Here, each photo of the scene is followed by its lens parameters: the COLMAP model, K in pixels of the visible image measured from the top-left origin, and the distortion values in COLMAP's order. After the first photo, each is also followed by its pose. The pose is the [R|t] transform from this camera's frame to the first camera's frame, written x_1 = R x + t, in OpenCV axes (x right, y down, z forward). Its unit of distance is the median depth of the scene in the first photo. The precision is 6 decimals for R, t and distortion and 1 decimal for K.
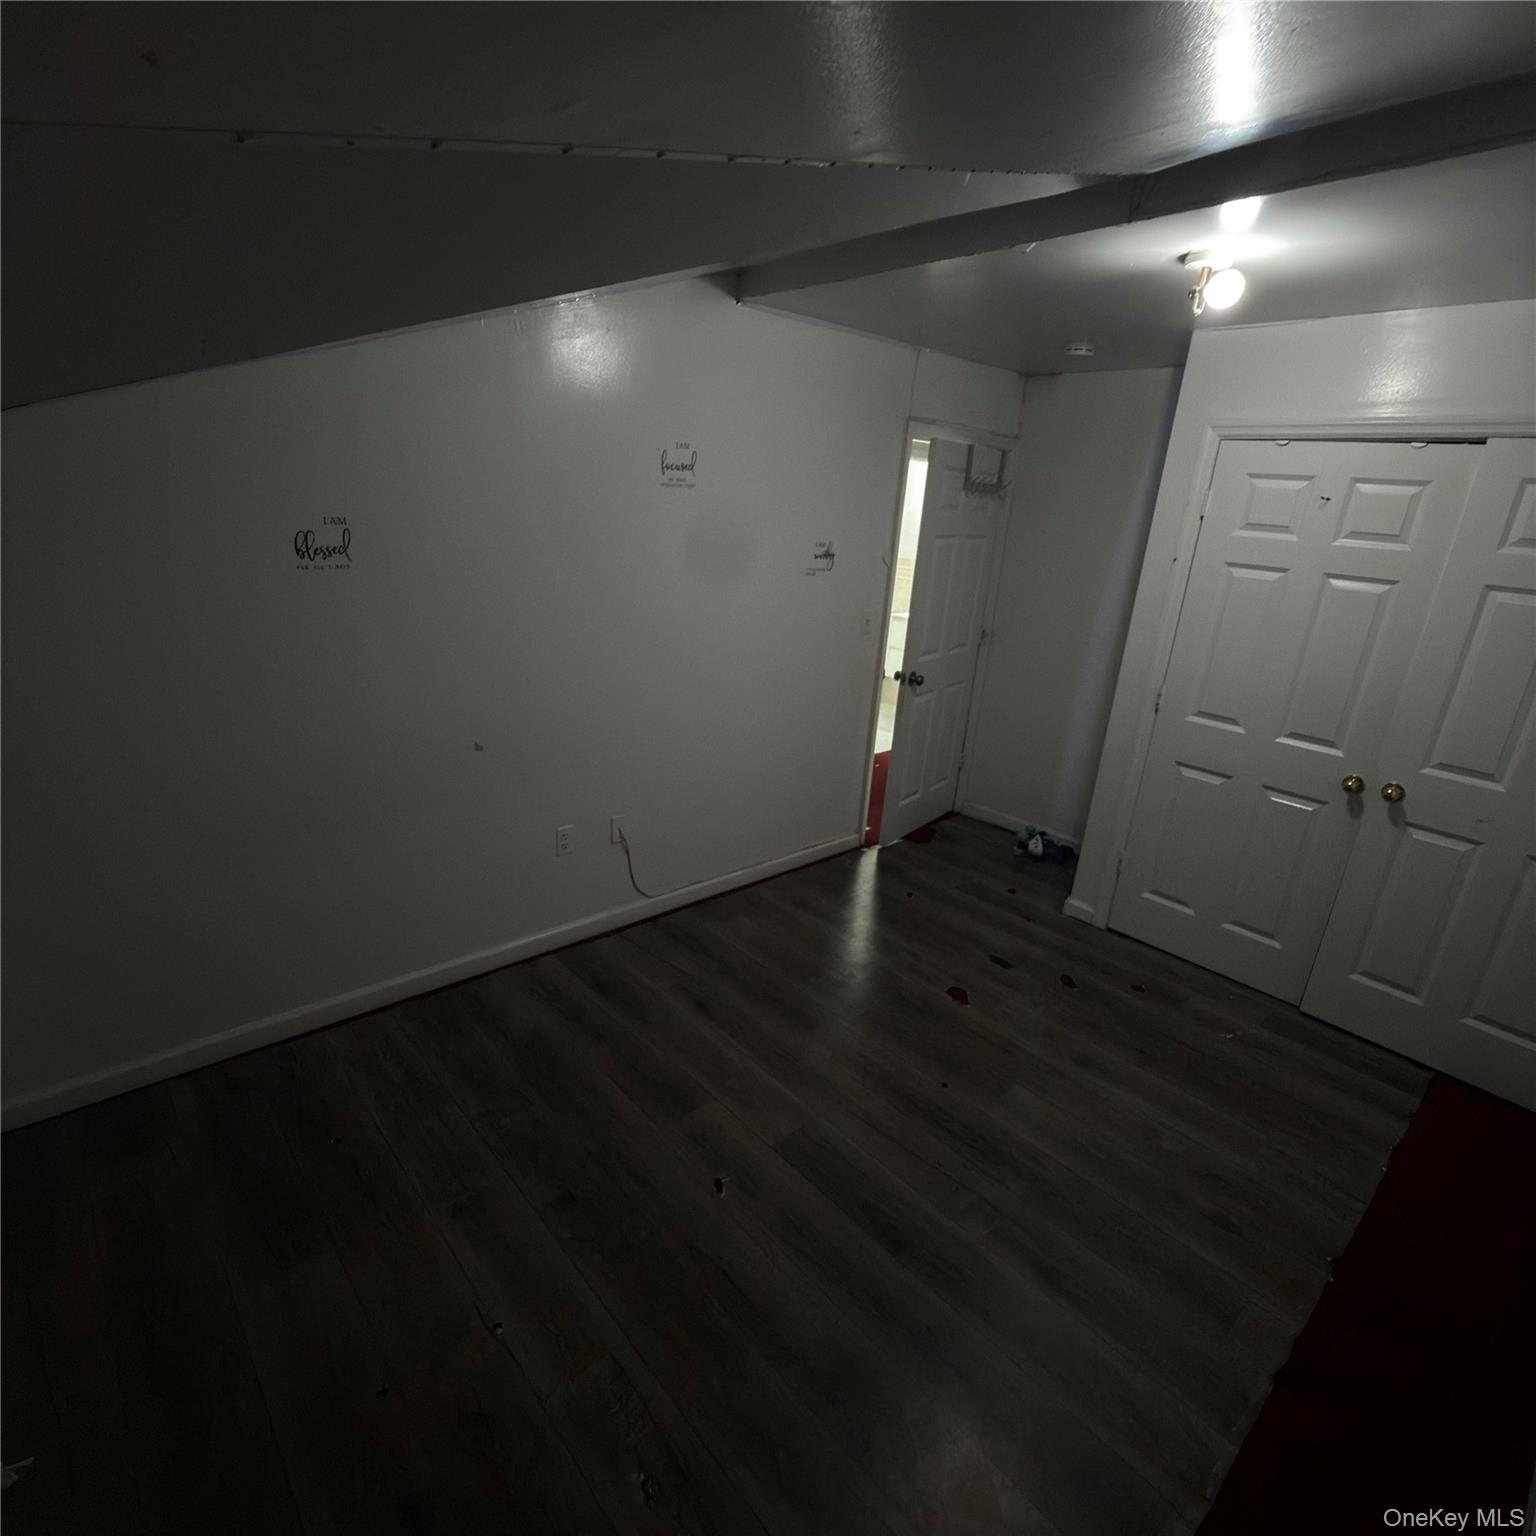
lens RADIAL K [[816.0, 0, 759.6], [0, 816.0, 771.7], [0, 0, 1]] dist [0.000772, -0.000355]
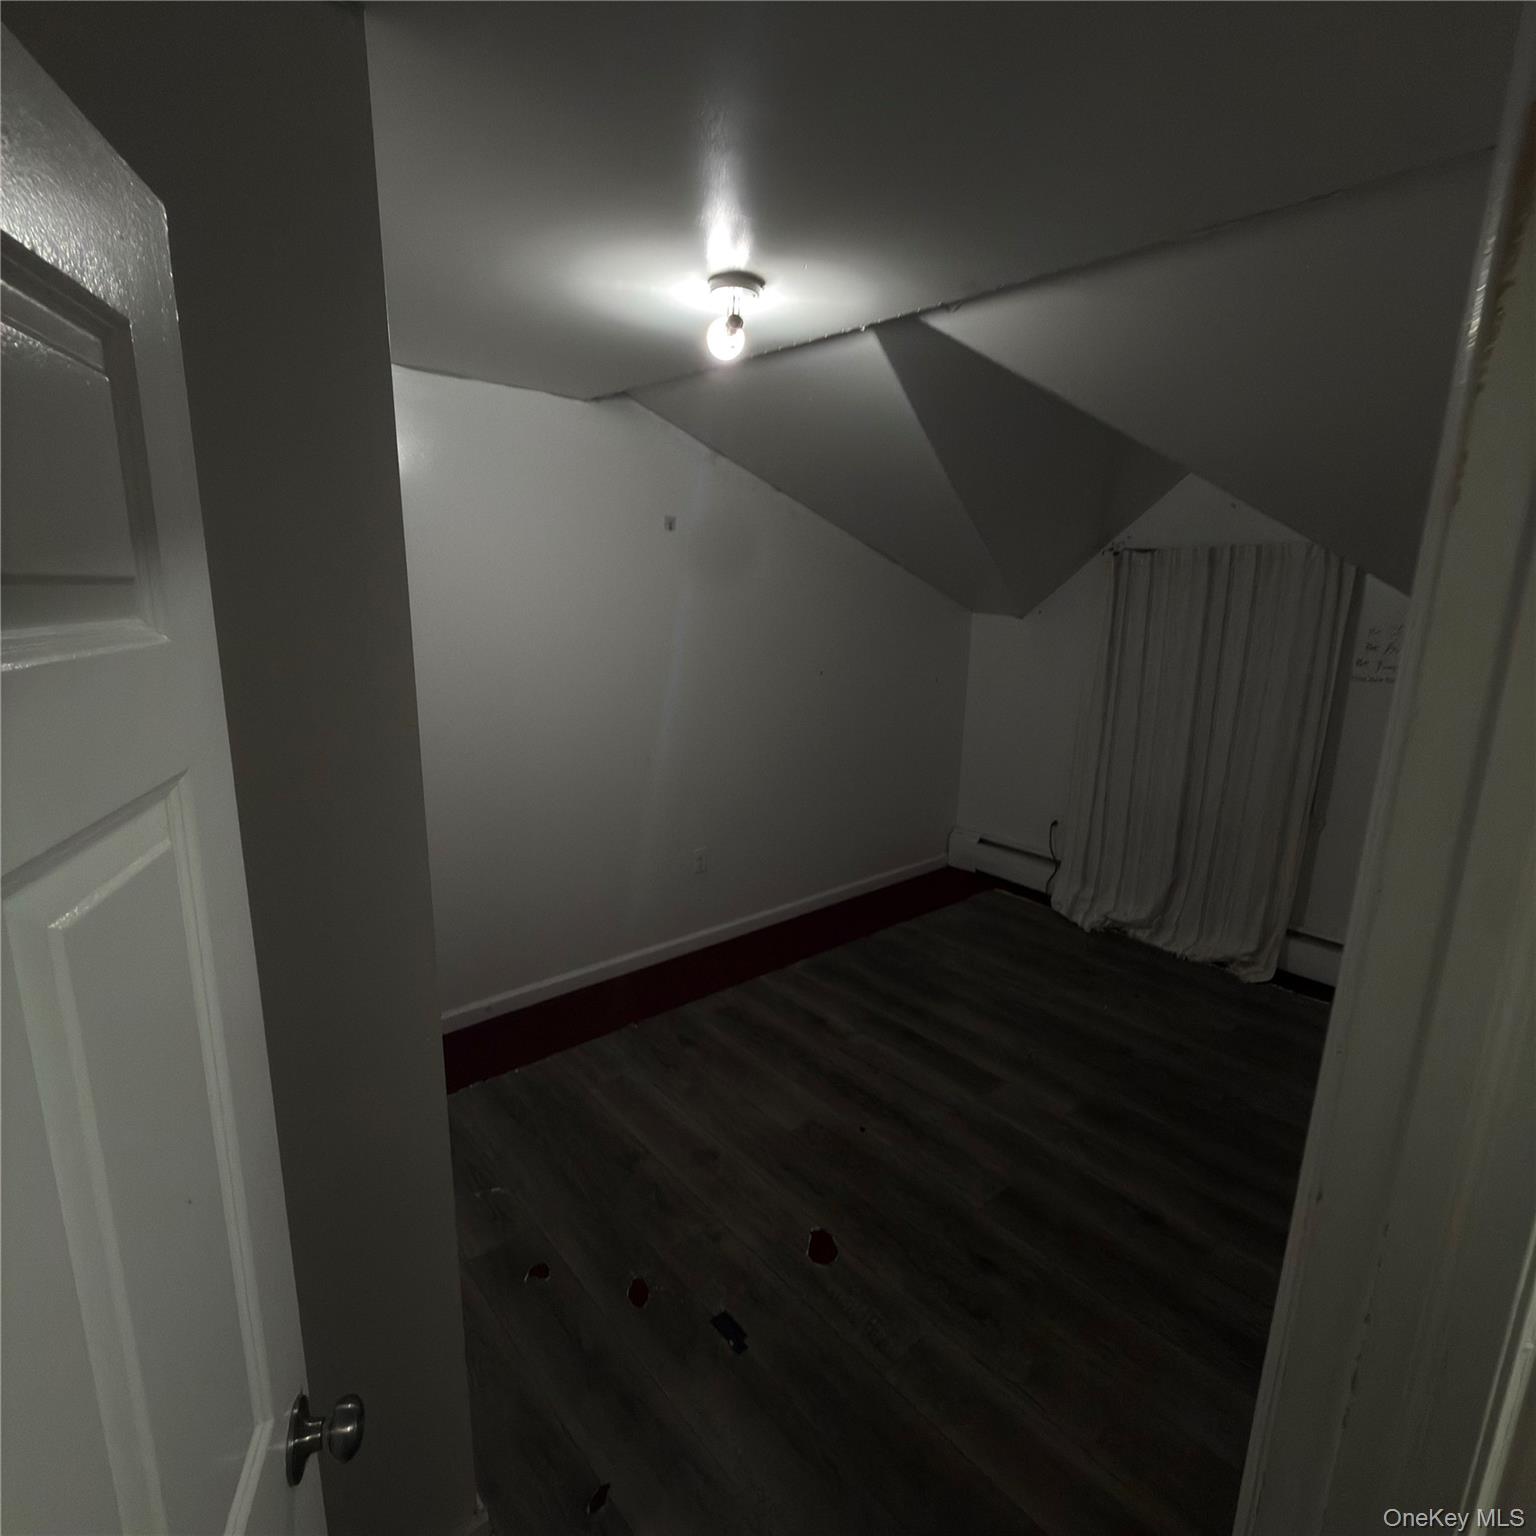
lens RADIAL K [[816.0, 0, 759.6], [0, 816.0, 771.7], [0, 0, 1]] dist [0.000772, -0.000355]
pose [[-0.995789, -0.091212, -0.009172, 0.428928], [-0.083050, 0.855248, 0.511520, -0.555924], [-0.038812, 0.510128, -0.859222, 1.750553]]
